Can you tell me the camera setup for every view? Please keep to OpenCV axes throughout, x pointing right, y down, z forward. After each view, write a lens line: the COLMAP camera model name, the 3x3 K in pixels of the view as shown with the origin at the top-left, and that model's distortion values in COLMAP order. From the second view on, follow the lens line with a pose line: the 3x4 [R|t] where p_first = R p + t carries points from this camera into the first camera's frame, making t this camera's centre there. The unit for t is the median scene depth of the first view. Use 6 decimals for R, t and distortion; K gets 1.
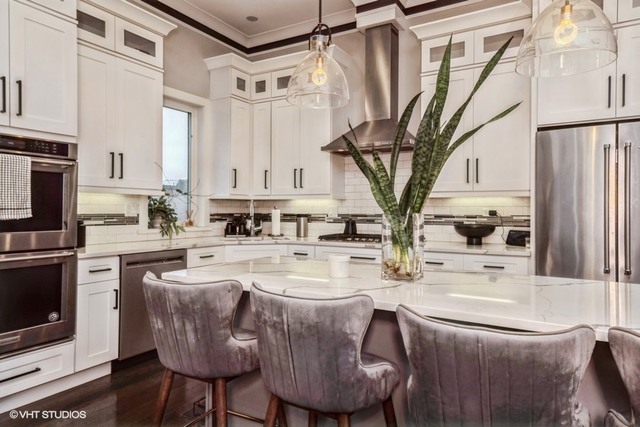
lens RADIAL K [[403.4, 0, 320.7], [0, 403.4, 209.7], [0, 0, 1]] dist [-0.002581, 0.000007]
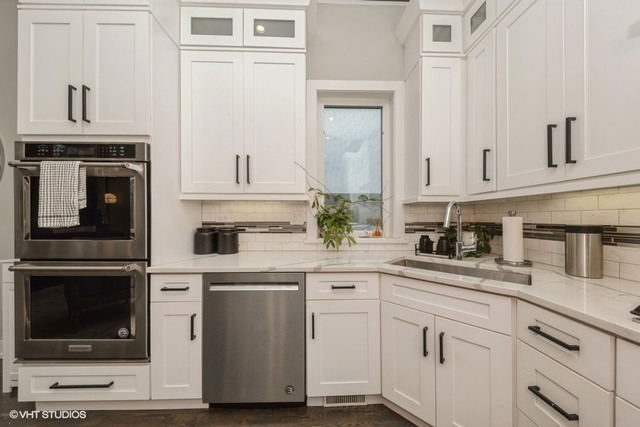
lens RADIAL K [[221.8, 0, 316.7], [0, 221.8, 216.9], [0, 0, 1]] dist [0.001630, -0.000750]
pose [[0.537433, -0.008257, -0.843266, 0.004129], [0.002429, 0.999963, -0.008243, 0.002407], [0.843303, 0.002382, 0.537433, 0.642787]]
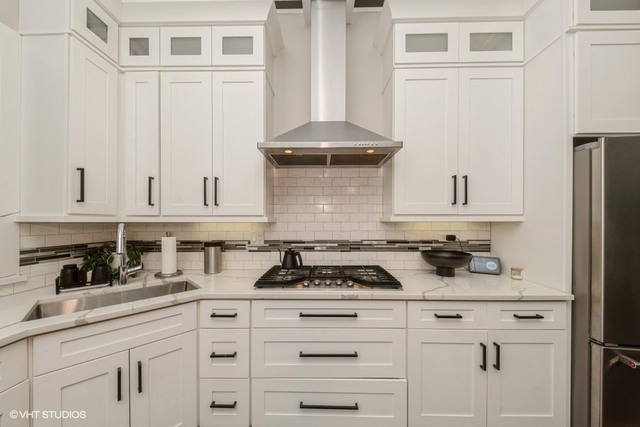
lens RADIAL K [[221.8, 0, 320.6], [0, 221.8, 222.5], [0, 0, 1]] dist [0.001630, -0.000750]
pose [[0.870428, -0.006106, 0.492258, -0.077116], [0.006180, 0.999980, 0.001476, -0.024706], [-0.492257, 0.001757, 0.870448, 0.578732]]
